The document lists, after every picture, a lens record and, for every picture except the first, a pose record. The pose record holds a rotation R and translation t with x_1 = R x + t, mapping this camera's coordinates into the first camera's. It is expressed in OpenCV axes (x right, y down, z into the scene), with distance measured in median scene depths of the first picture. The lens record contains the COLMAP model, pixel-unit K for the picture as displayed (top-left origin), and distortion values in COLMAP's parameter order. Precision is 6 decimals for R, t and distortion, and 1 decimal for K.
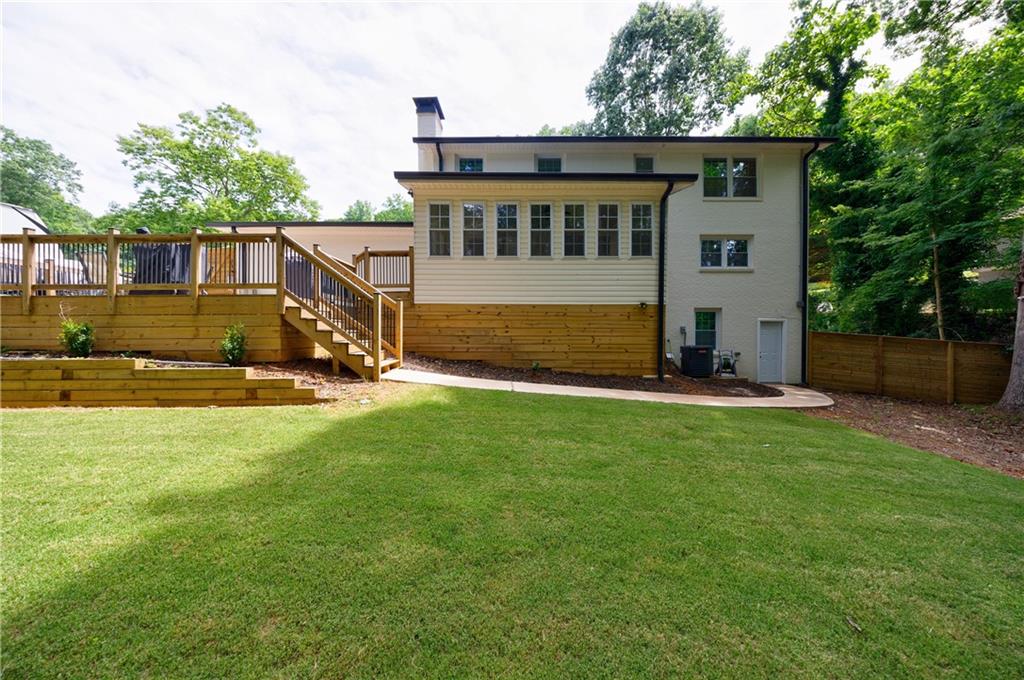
lens RADIAL K [[337.8, 0, 505.0], [0, 337.8, 339.4], [0, 0, 1]] dist [-0.000140, -0.000061]
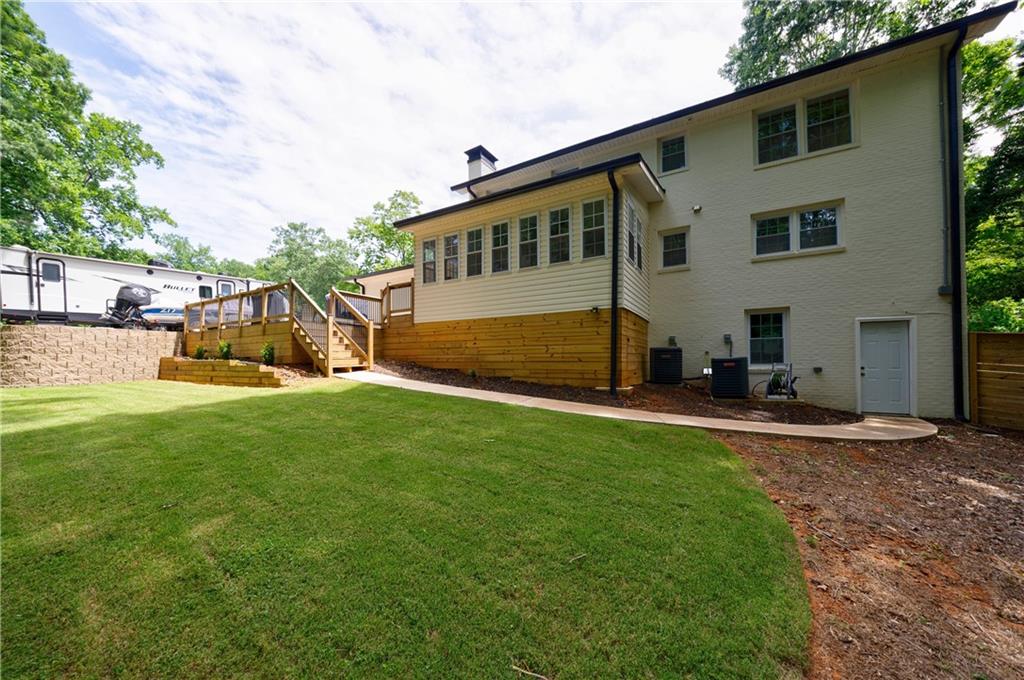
lens RADIAL K [[341.1, 0, 512.6], [0, 341.1, 360.0], [0, 0, 1]] dist [-0.005940, -0.000037]
pose [[0.869876, -0.007454, -0.493214, 0.665707], [-0.001597, 0.999838, -0.017926, 0.051176], [0.493268, 0.016381, 0.869723, 0.087083]]
